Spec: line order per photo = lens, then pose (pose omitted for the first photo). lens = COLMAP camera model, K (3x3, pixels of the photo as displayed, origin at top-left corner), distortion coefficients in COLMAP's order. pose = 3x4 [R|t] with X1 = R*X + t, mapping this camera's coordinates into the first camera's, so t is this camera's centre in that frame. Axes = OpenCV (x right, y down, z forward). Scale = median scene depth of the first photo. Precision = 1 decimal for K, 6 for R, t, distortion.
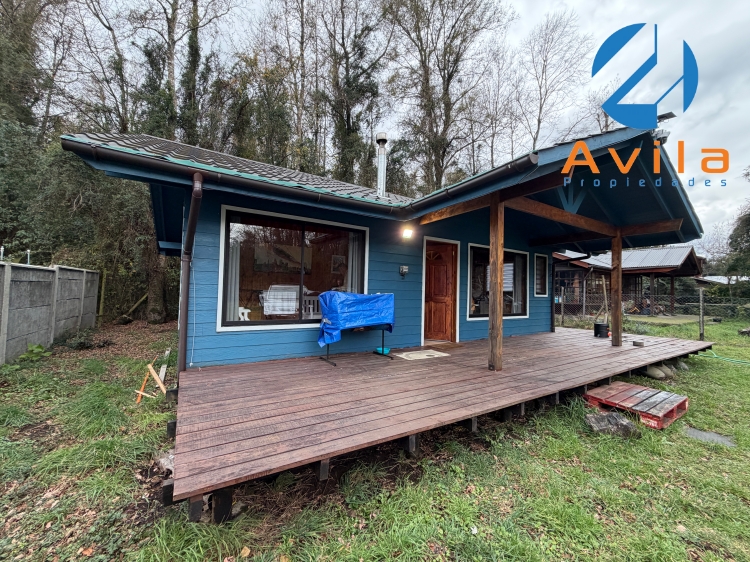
lens RADIAL K [[296.9, 0, 375.4], [0, 296.9, 280.6], [0, 0, 1]] dist [0.000395, -0.000185]
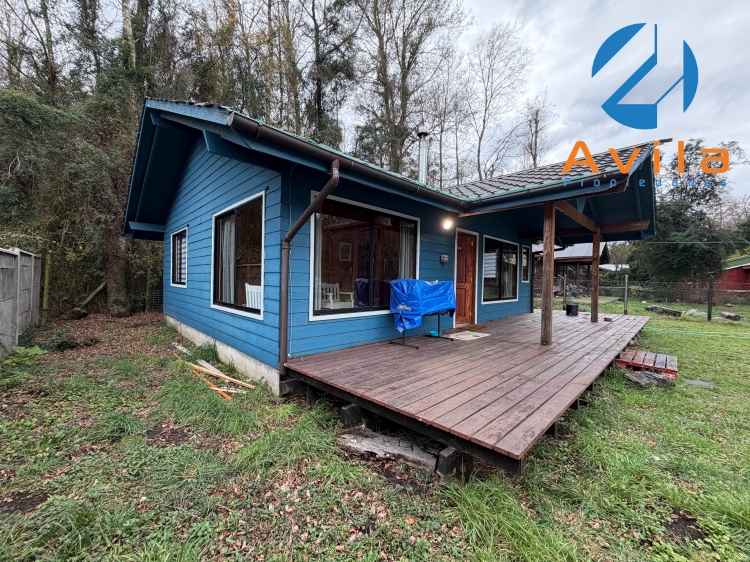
lens RADIAL K [[296.9, 0, 371.5], [0, 296.9, 280.3], [0, 0, 1]] dist [0.000395, -0.000185]
pose [[0.975712, -0.006211, 0.218968, -0.293463], [-0.003666, 0.998995, 0.044671, -0.003911], [-0.219025, -0.044389, 0.974709, 0.001776]]
